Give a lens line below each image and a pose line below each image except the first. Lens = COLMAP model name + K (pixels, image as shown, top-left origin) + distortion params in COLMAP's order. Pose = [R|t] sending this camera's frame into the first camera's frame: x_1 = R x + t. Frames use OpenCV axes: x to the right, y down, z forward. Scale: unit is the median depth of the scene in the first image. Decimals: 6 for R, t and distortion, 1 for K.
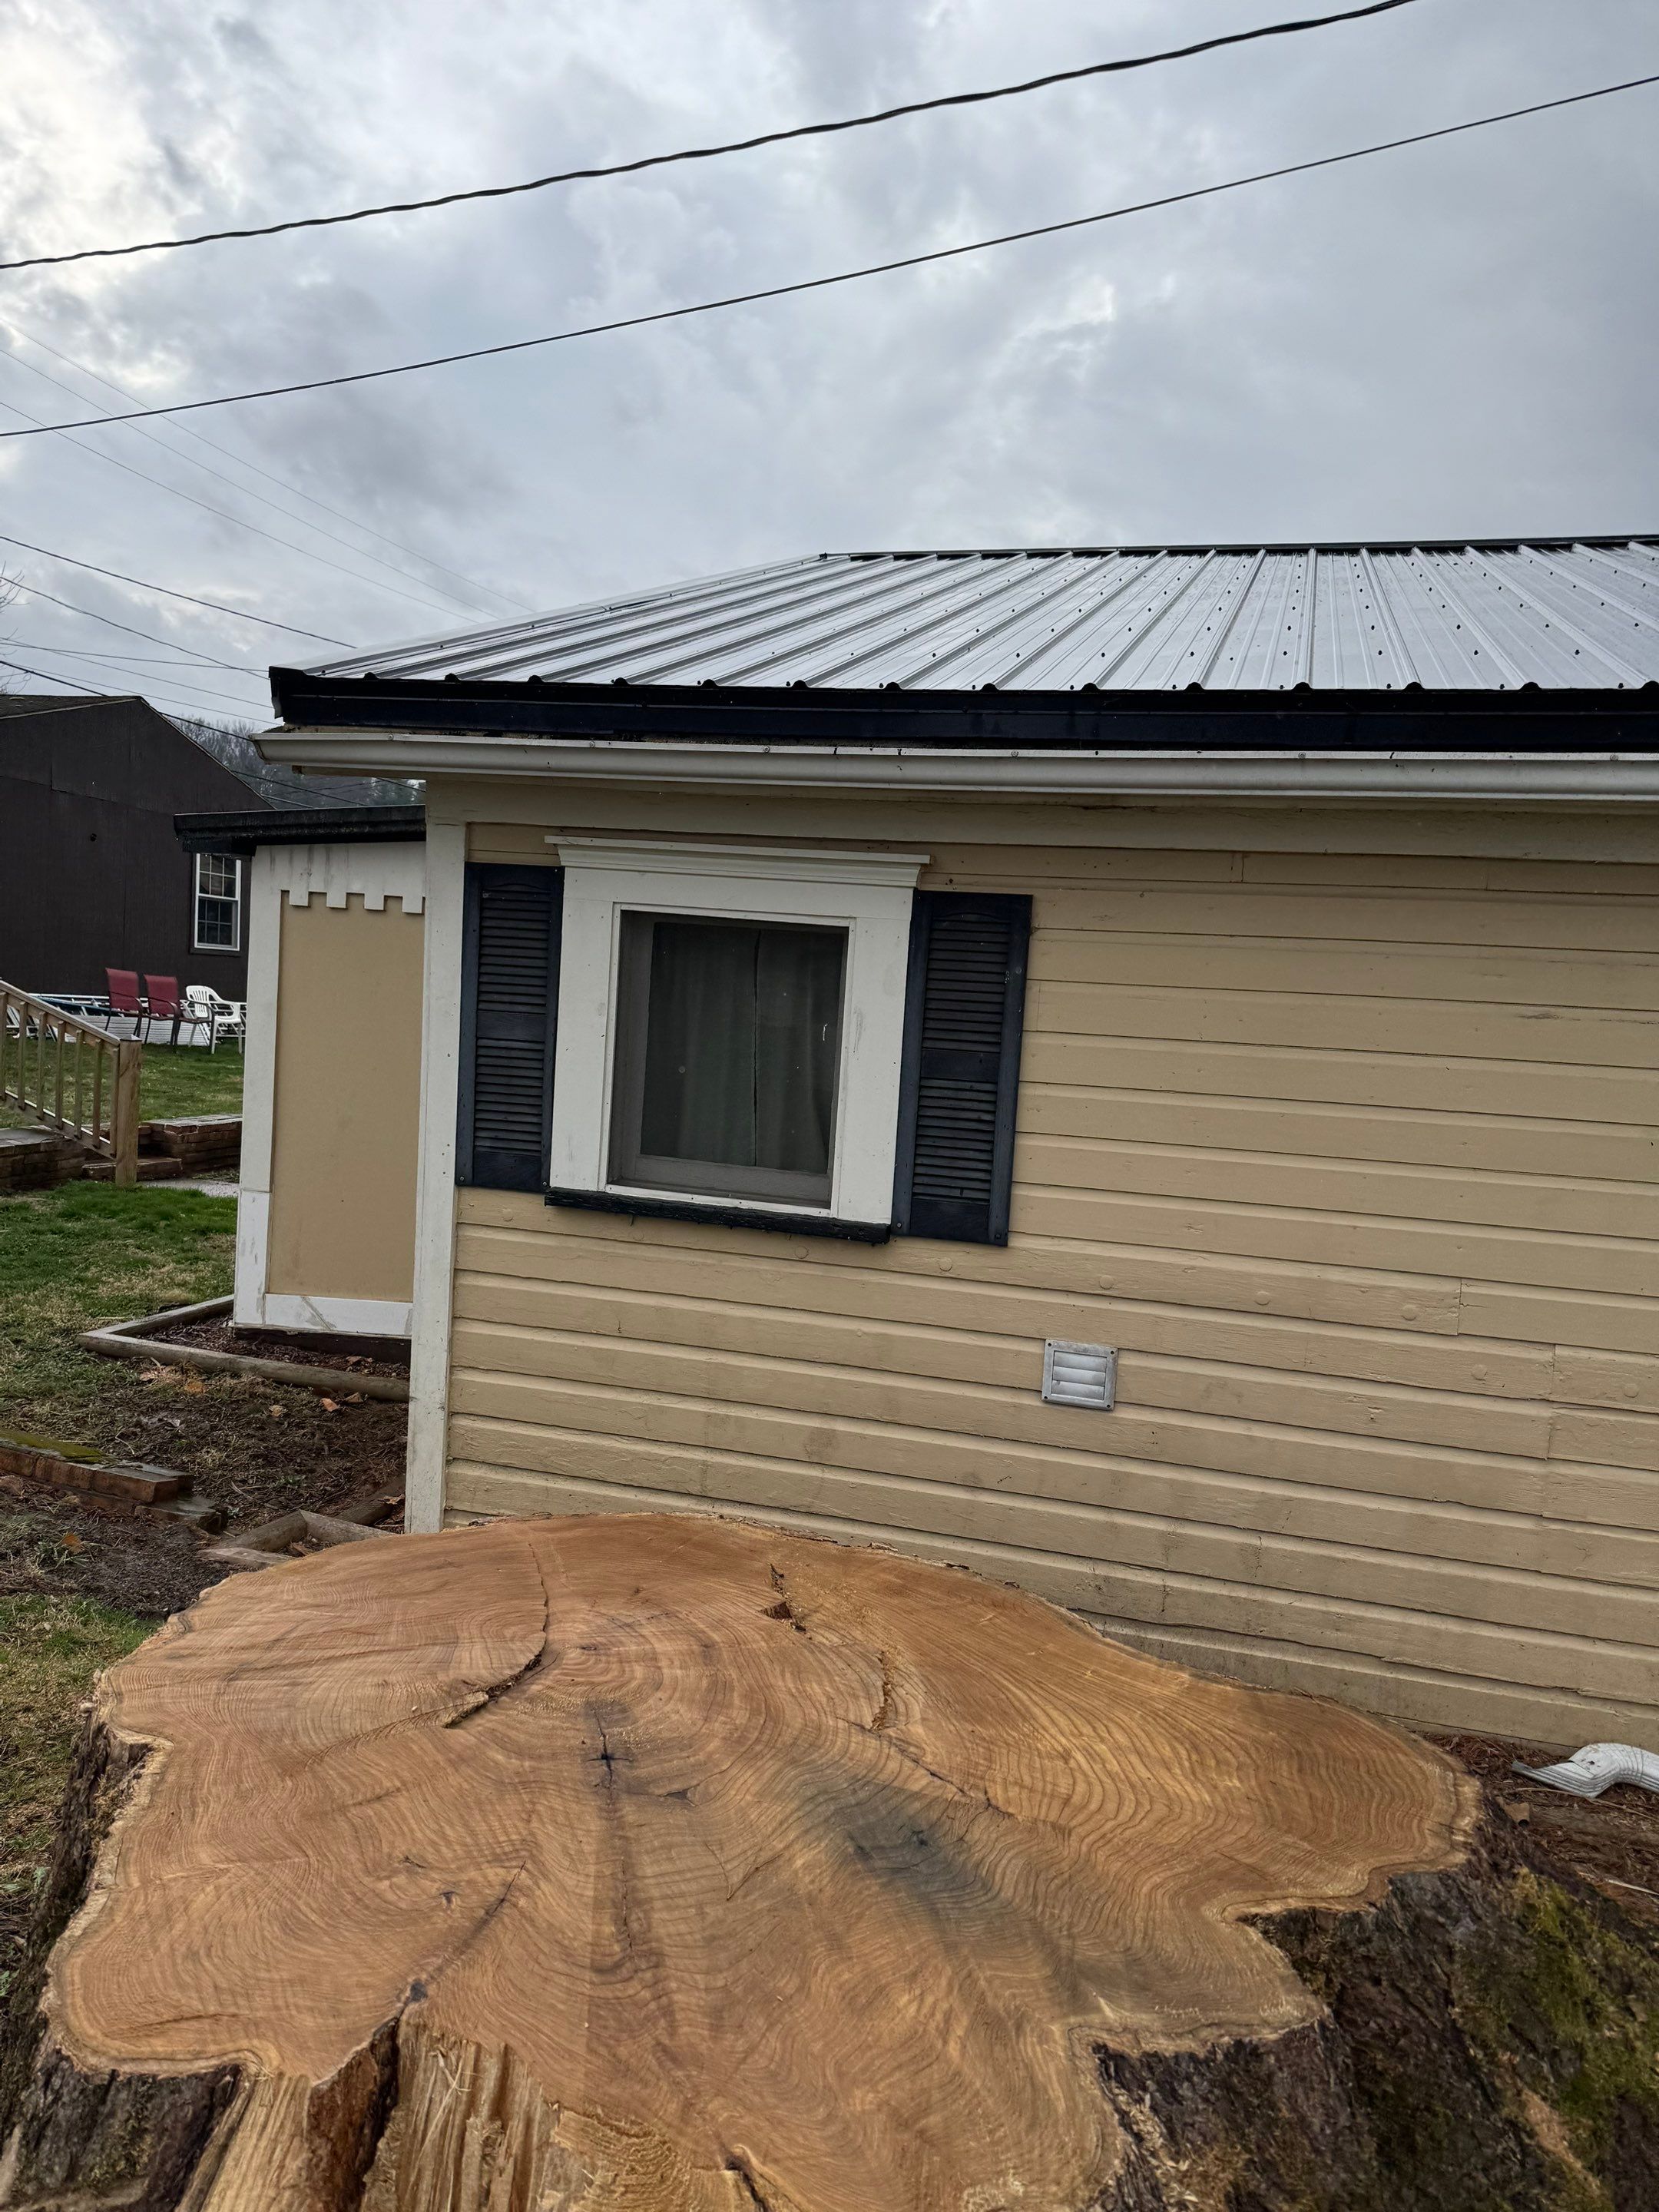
lens RADIAL K [[1522.2, 0, 829.5], [0, 1522.2, 1106.0], [0, 0, 1]] dist [0.080592, -0.090167]
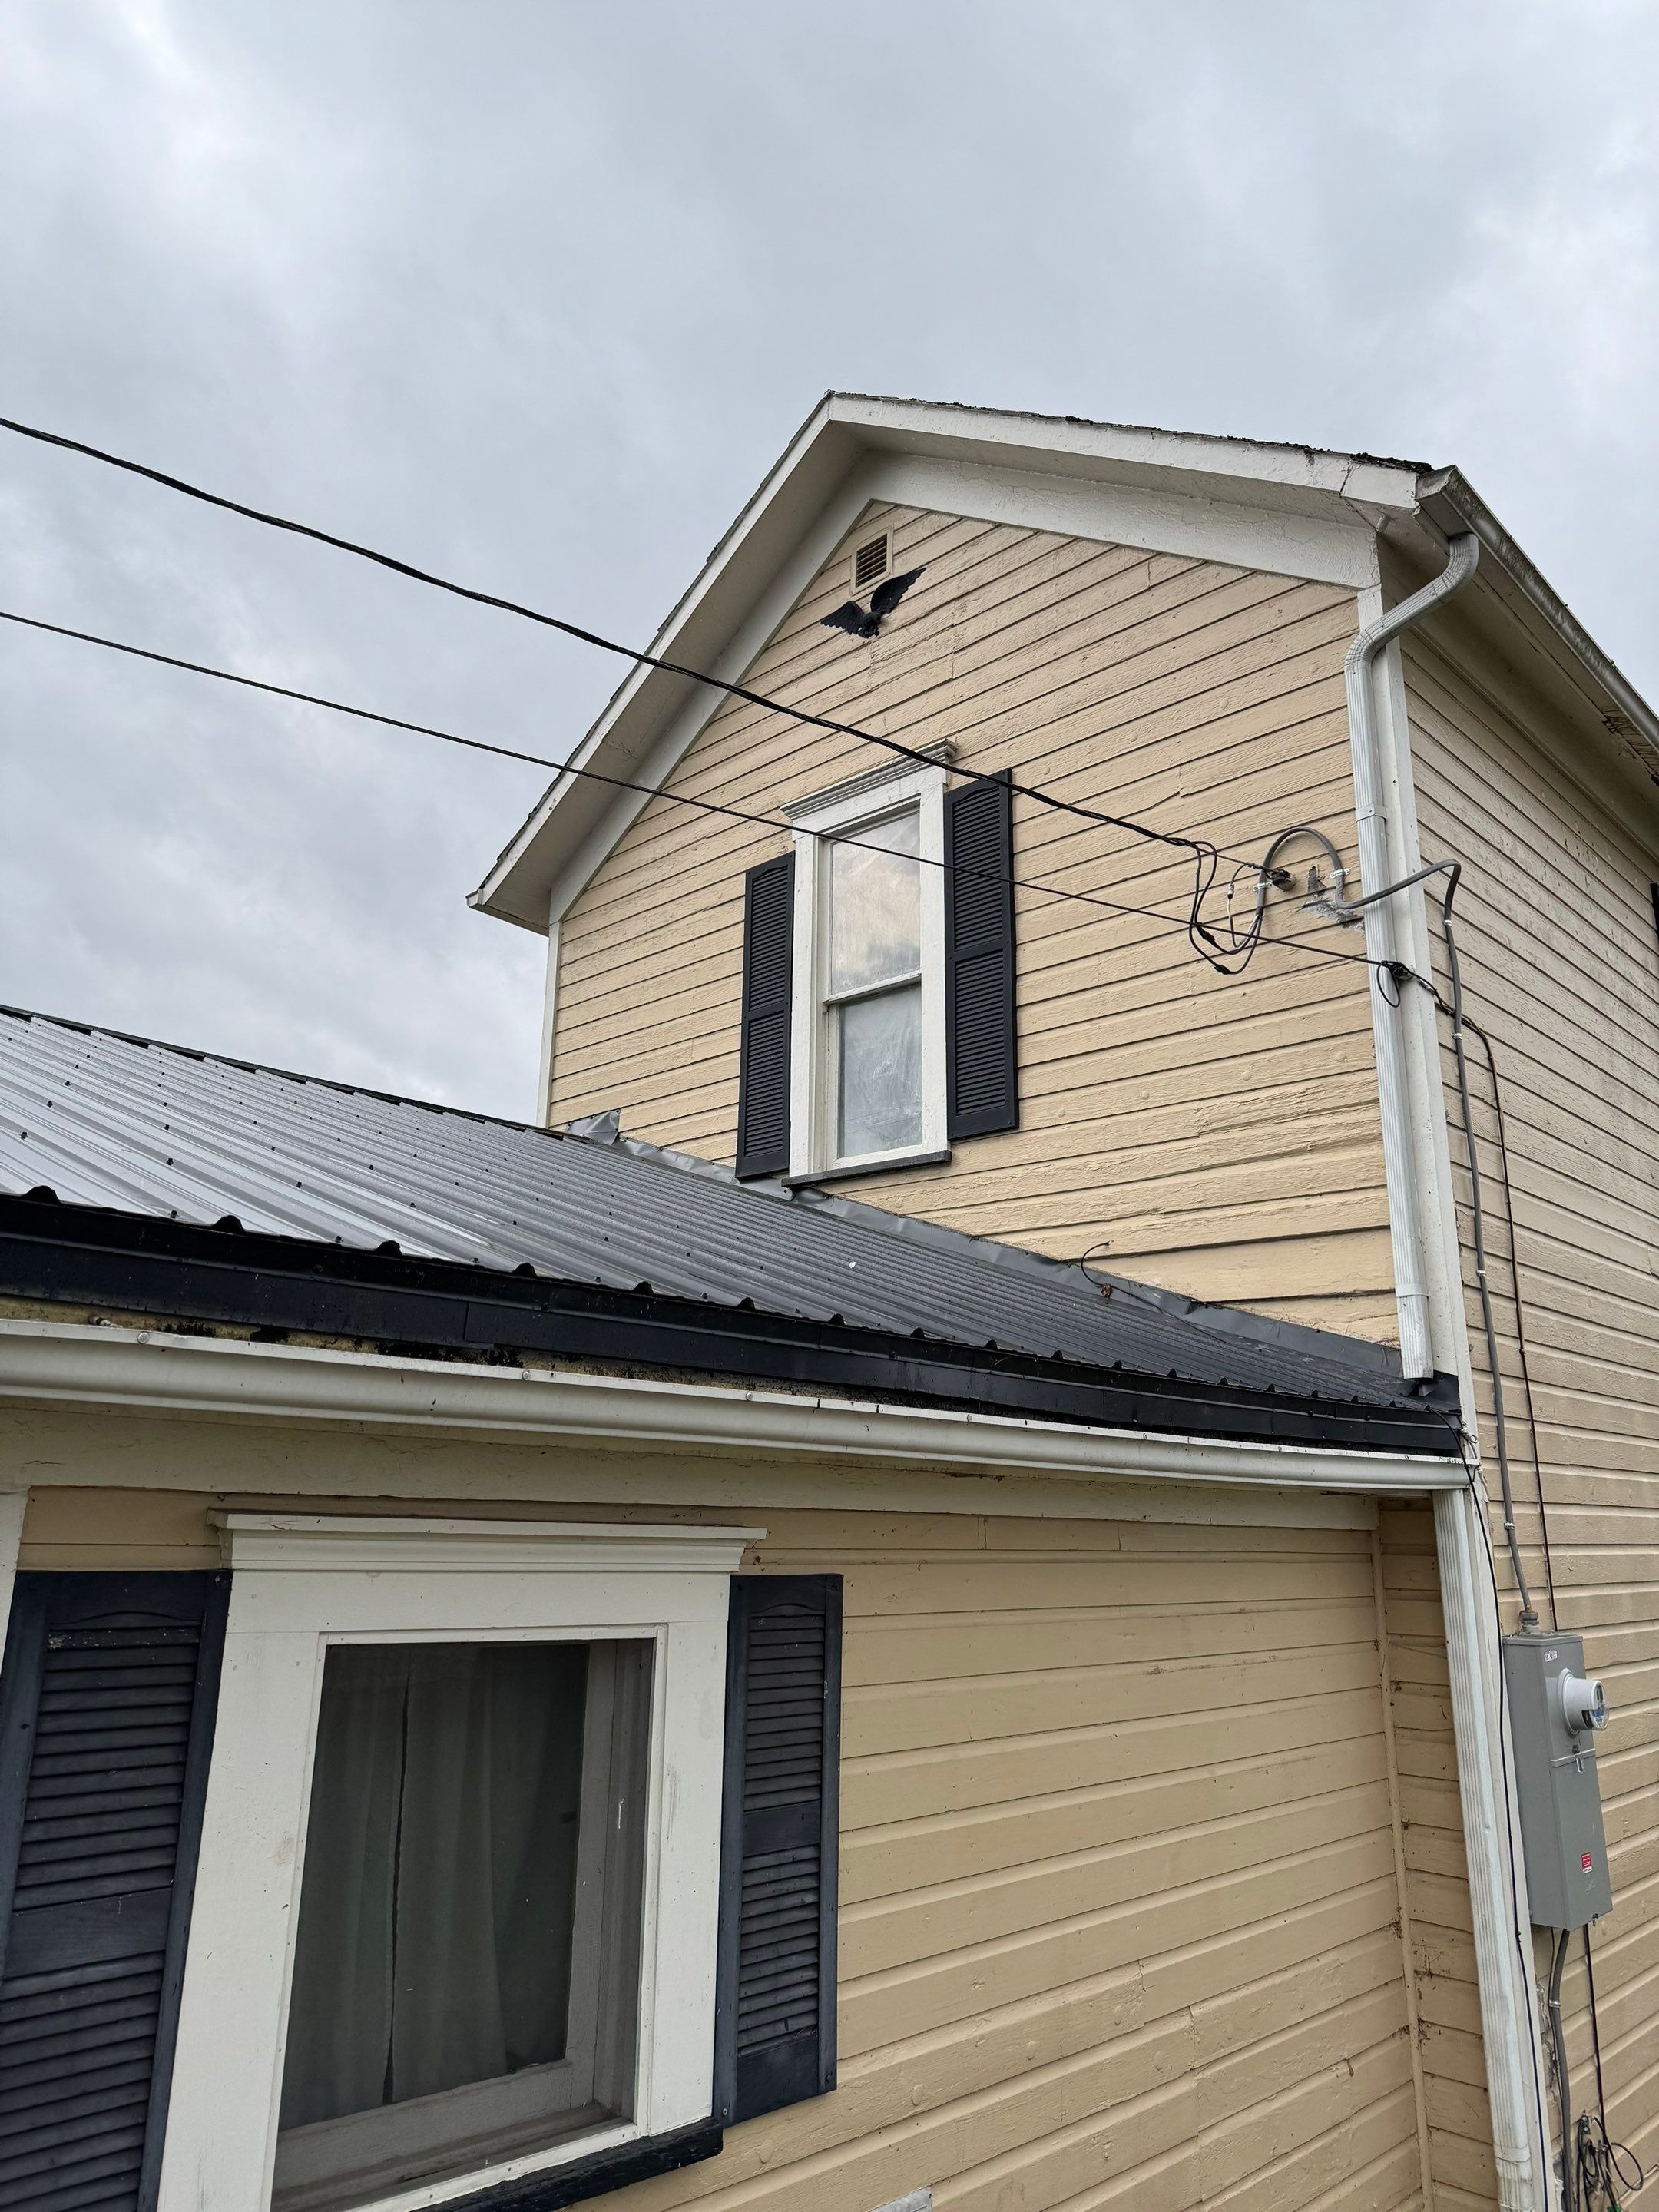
lens RADIAL K [[1522.2, 0, 829.5], [0, 1522.2, 1106.0], [0, 0, 1]] dist [0.080592, -0.090167]
pose [[0.466487, 0.189269, 0.864041, -0.610349], [0.088489, 0.961952, -0.258491, -0.166714], [-0.880090, 0.197041, 0.431990, 0.603402]]
